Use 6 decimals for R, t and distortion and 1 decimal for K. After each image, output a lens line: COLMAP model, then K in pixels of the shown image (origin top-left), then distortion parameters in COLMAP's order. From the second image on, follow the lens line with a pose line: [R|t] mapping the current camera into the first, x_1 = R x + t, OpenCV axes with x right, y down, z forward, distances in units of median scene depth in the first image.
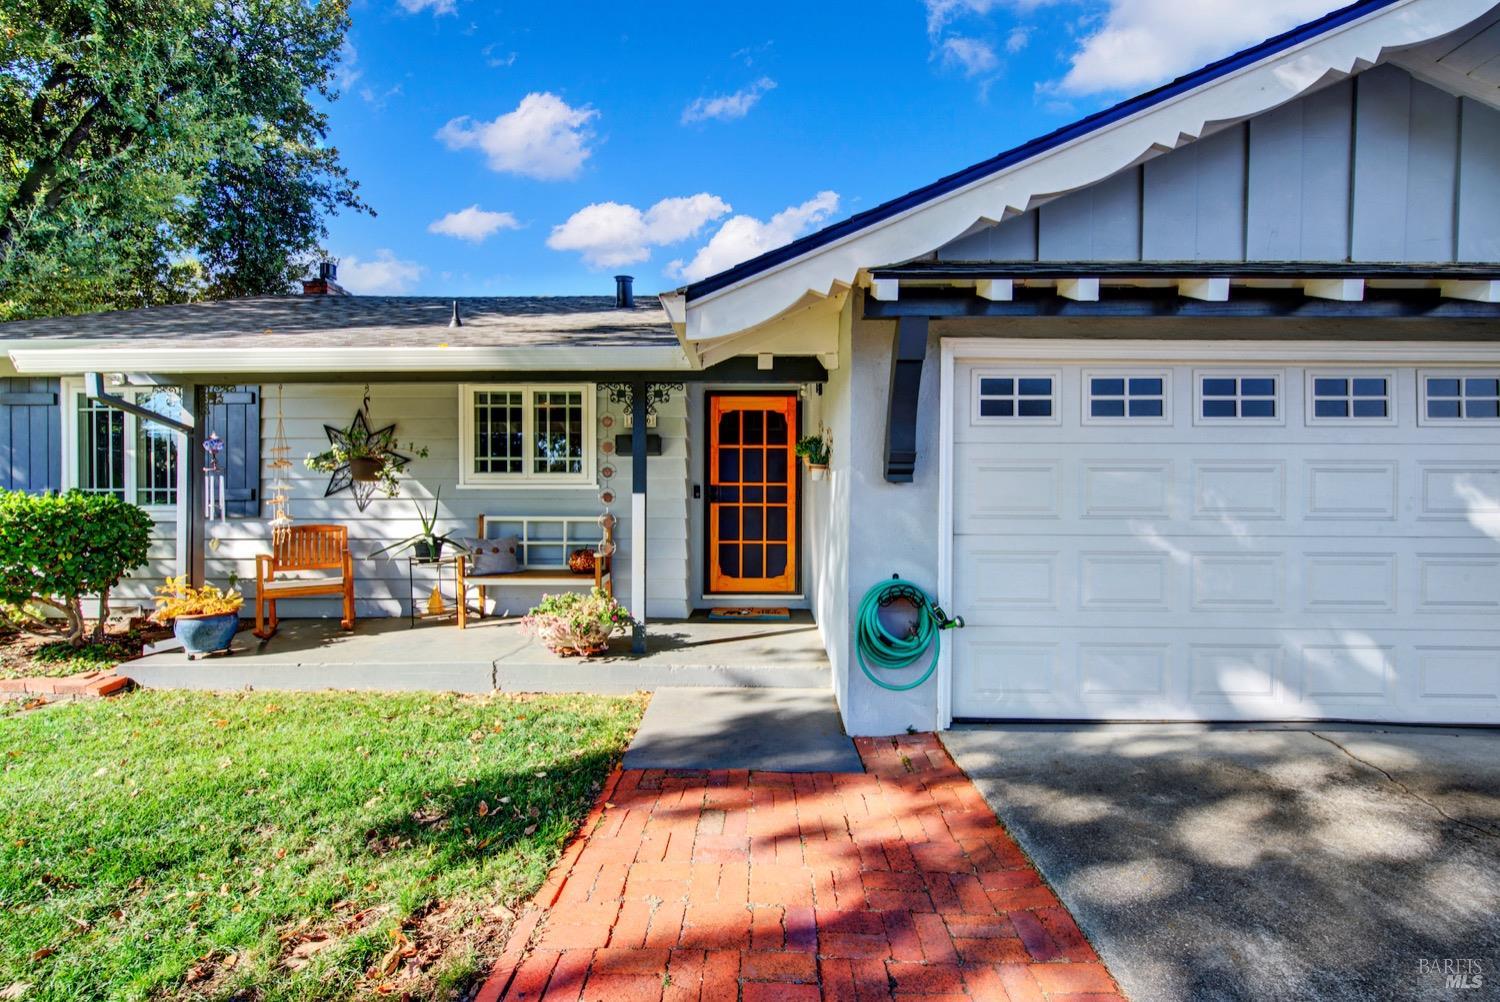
lens RADIAL K [[599.2, 0, 755.0], [0, 599.2, 507.8], [0, 0, 1]] dist [0.007308, -0.003749]
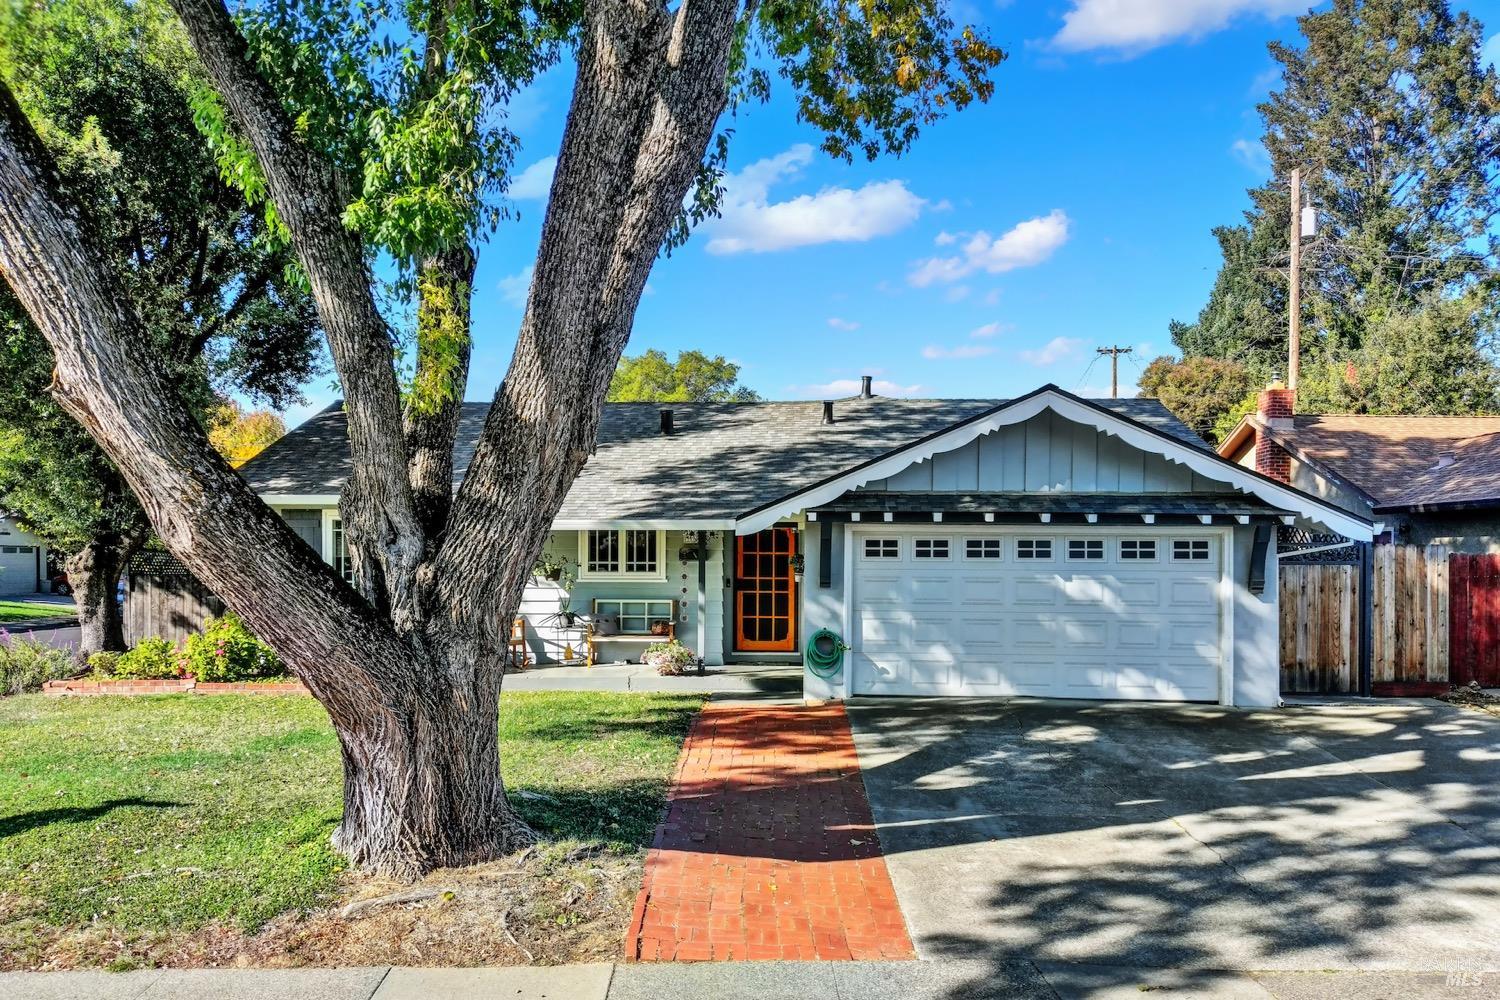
lens RADIAL K [[1119.7, 0, 750.5], [0, 1119.7, 555.6], [0, 0, 1]] dist [0.121847, -0.184648]
pose [[0.999467, 0.002234, -0.032566, 0.053253], [-0.002708, 0.999891, -0.014527, -0.059059], [0.032530, 0.014608, 0.999364, -1.924558]]
